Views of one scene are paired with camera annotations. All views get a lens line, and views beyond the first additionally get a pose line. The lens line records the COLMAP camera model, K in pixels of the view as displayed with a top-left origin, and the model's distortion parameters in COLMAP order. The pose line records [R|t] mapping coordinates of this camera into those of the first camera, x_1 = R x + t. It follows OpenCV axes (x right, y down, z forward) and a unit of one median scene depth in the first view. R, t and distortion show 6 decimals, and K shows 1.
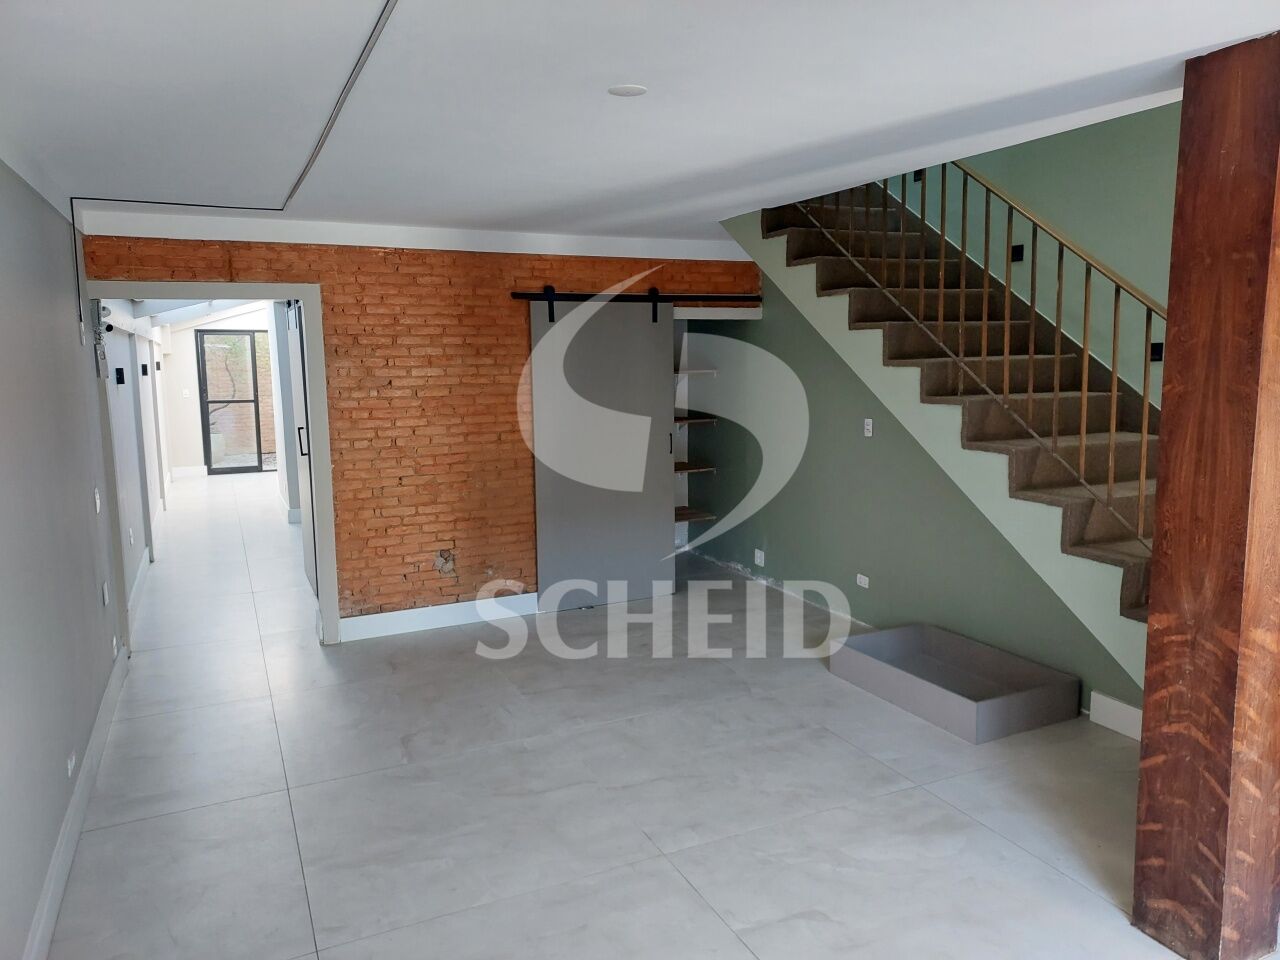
lens RADIAL K [[943.3, 0, 673.5], [0, 943.3, 471.1], [0, 0, 1]] dist [0.053376, -0.025093]
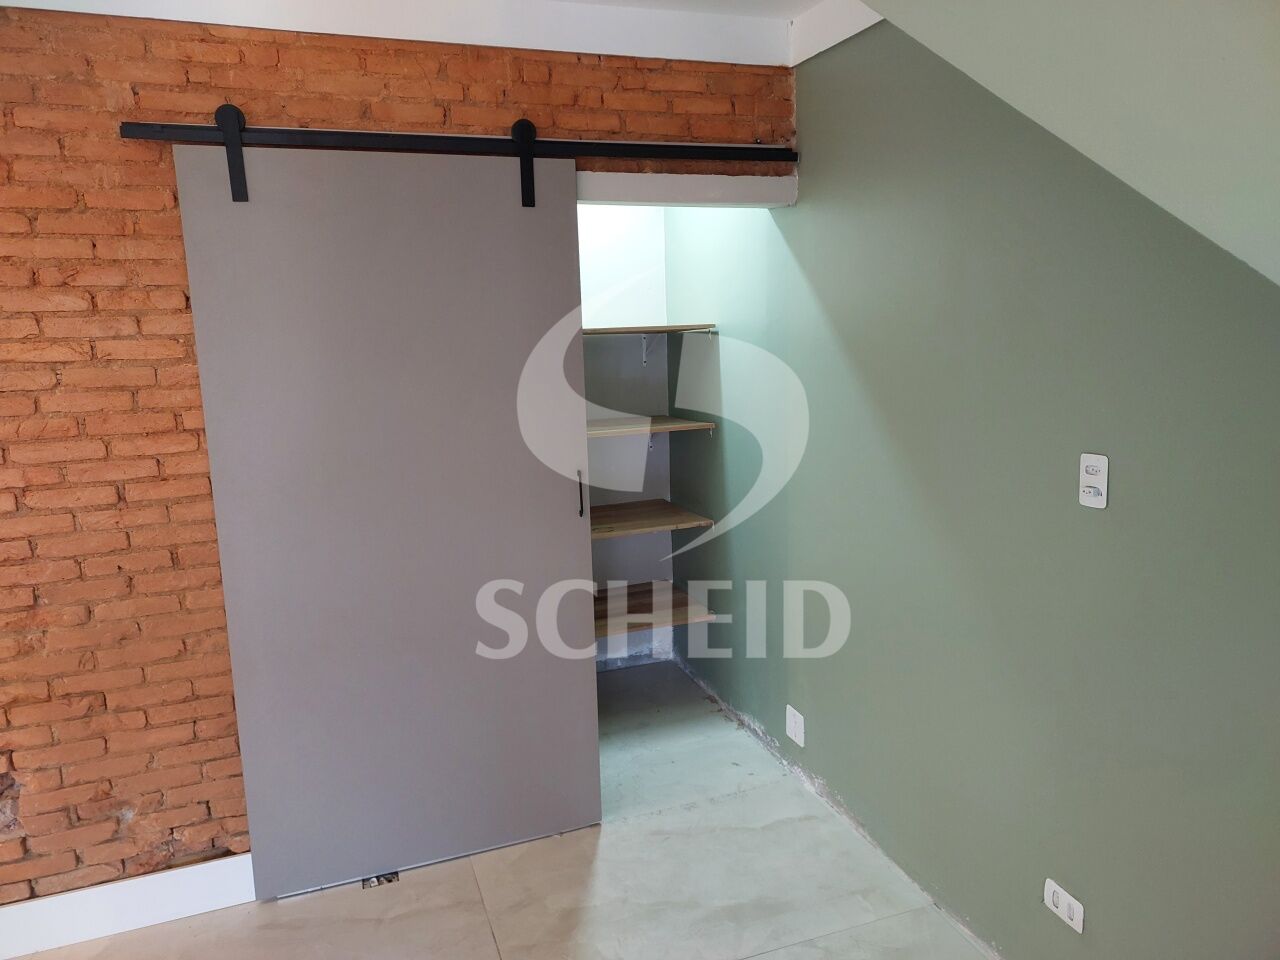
lens RADIAL K [[943.3, 0, 661.6], [0, 943.3, 472.3], [0, 0, 1]] dist [0.053376, -0.025093]
pose [[0.994639, -0.001639, -0.103400, 0.088739], [0.005802, 0.999184, 0.039974, -0.062196], [0.103250, -0.040359, 0.993836, 0.641517]]
